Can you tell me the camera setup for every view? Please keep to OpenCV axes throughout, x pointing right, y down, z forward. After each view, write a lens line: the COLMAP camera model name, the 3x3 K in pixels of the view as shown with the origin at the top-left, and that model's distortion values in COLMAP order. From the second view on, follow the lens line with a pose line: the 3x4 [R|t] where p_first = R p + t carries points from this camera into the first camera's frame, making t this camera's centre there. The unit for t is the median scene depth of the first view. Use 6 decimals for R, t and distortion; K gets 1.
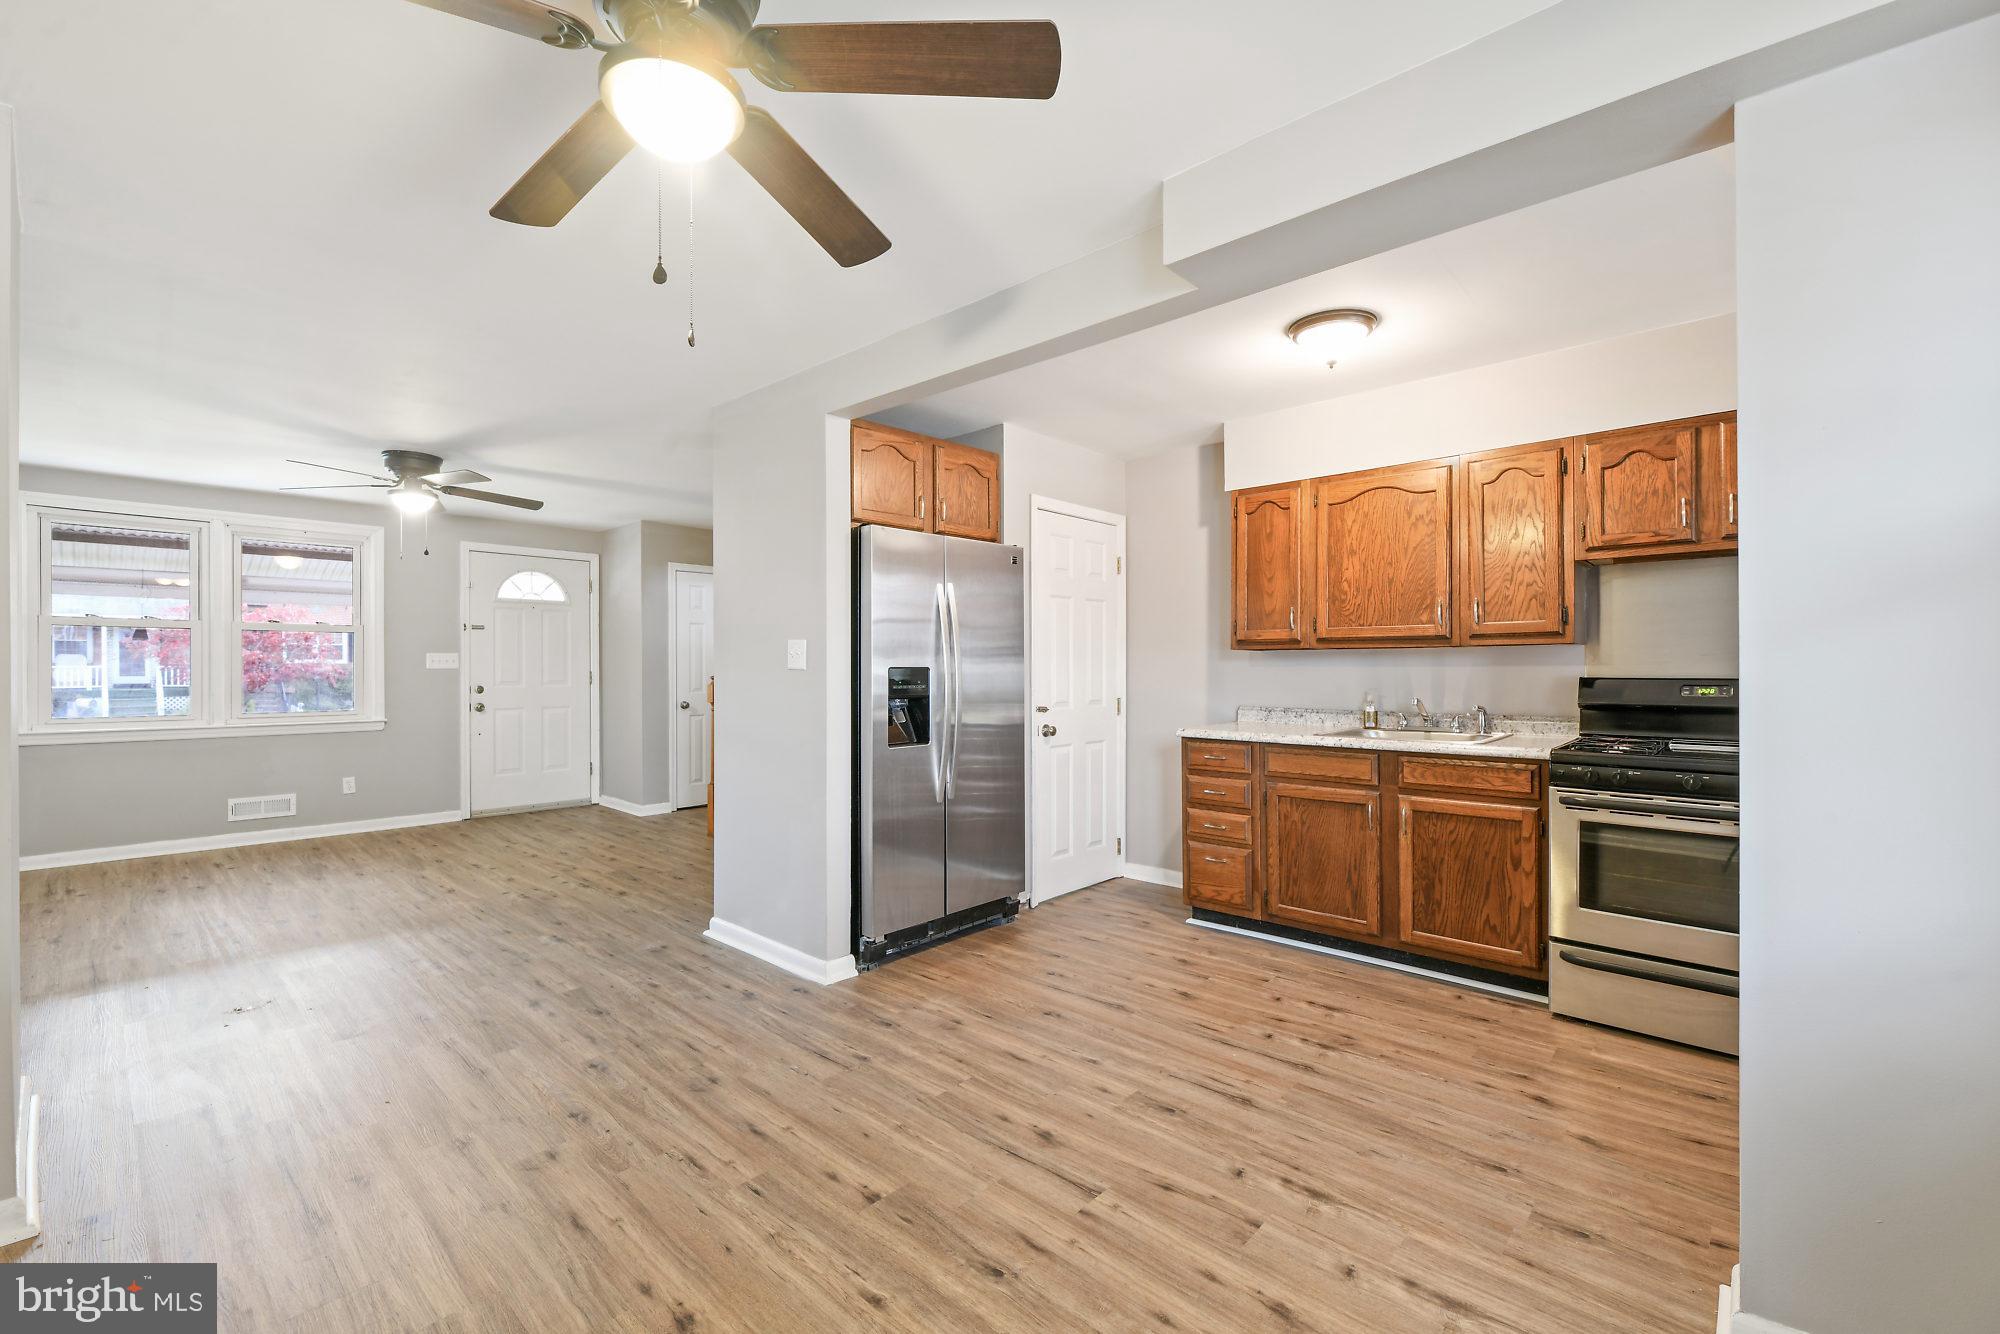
lens RADIAL K [[841.1, 0, 997.5], [0, 841.1, 671.9], [0, 0, 1]] dist [0.000640, -0.003027]
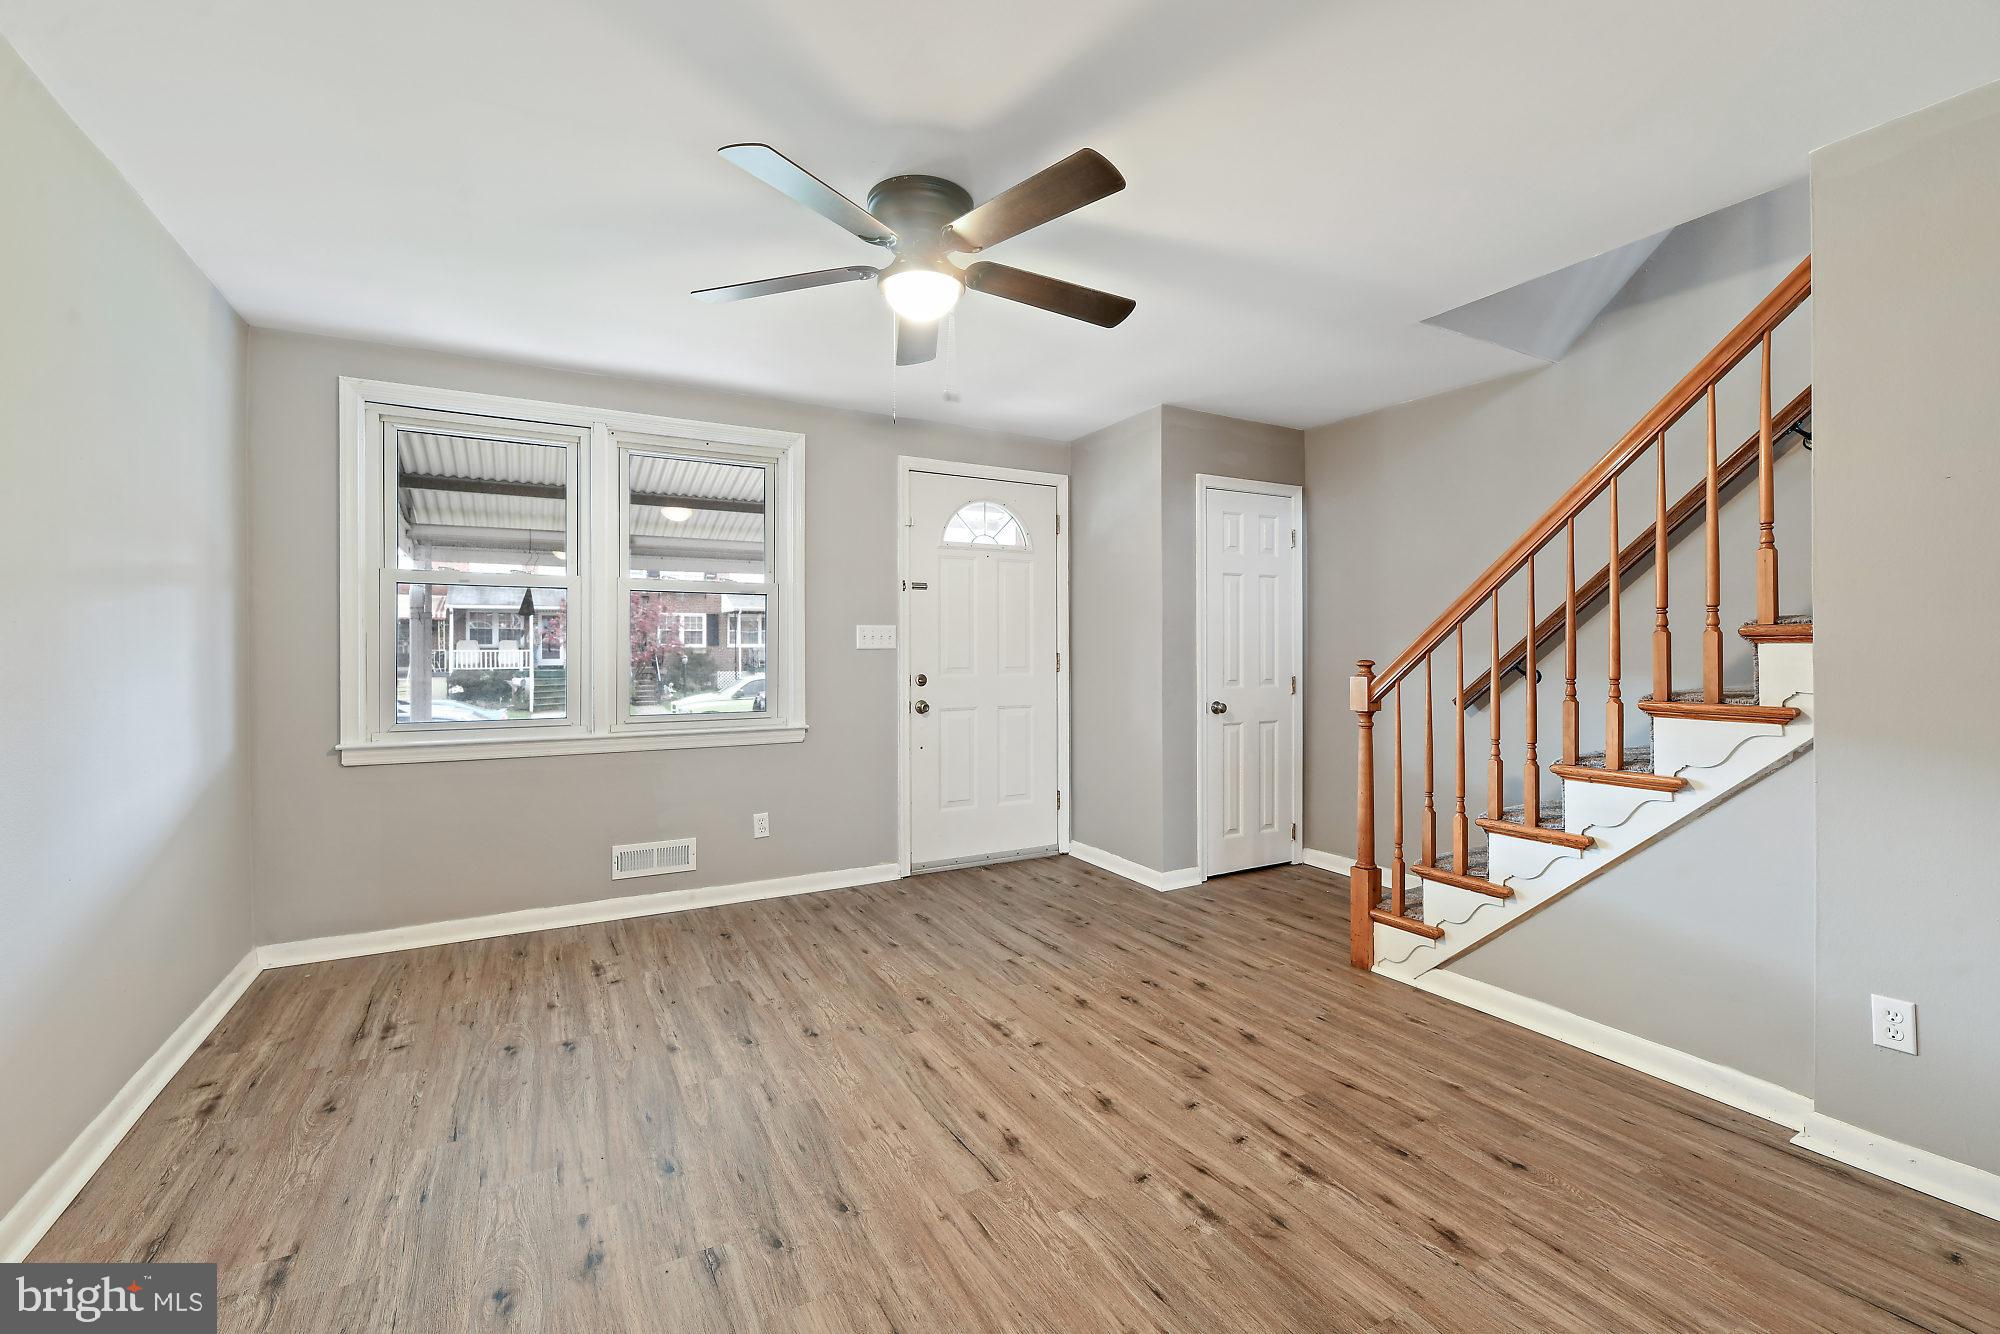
lens RADIAL K [[841.1, 0, 993.5], [0, 841.1, 655.4], [0, 0, 1]] dist [0.000640, -0.003027]
pose [[0.948629, 0.000510, -0.316390, -0.675332], [-0.000664, 1.000000, -0.000378, 0.003106], [0.316390, 0.000568, 0.948629, 0.747033]]
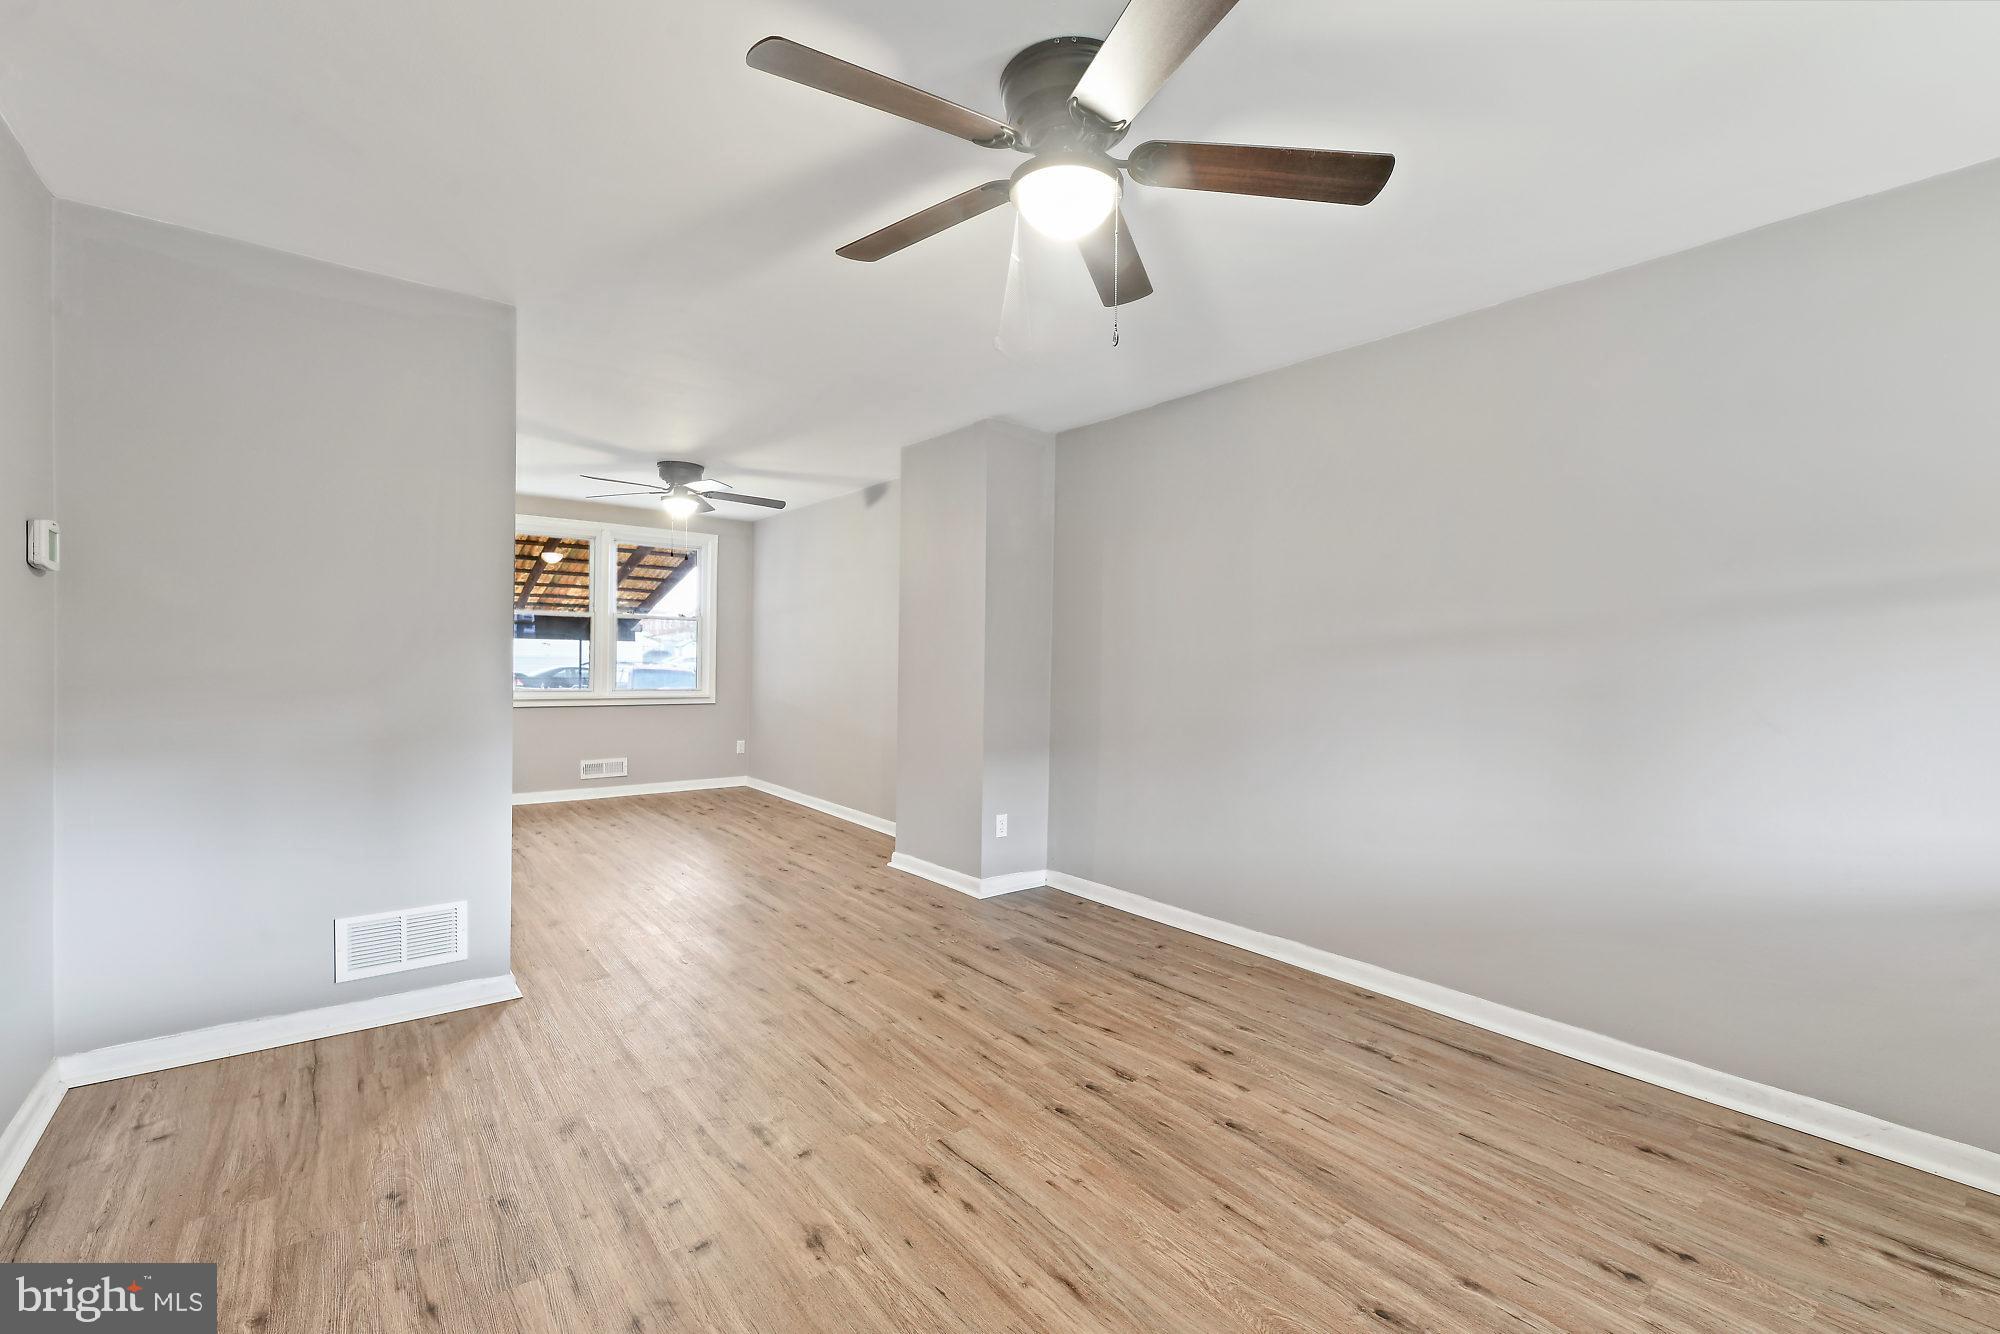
lens RADIAL K [[841.1, 0, 1000.6], [0, 841.1, 667.6], [0, 0, 1]] dist [0.000640, -0.003027]
pose [[-0.988144, -0.016112, 0.152683, -0.972039], [-0.013855, 0.999779, 0.015840, -0.004808], [-0.152905, 0.013536, -0.988148, 1.837022]]
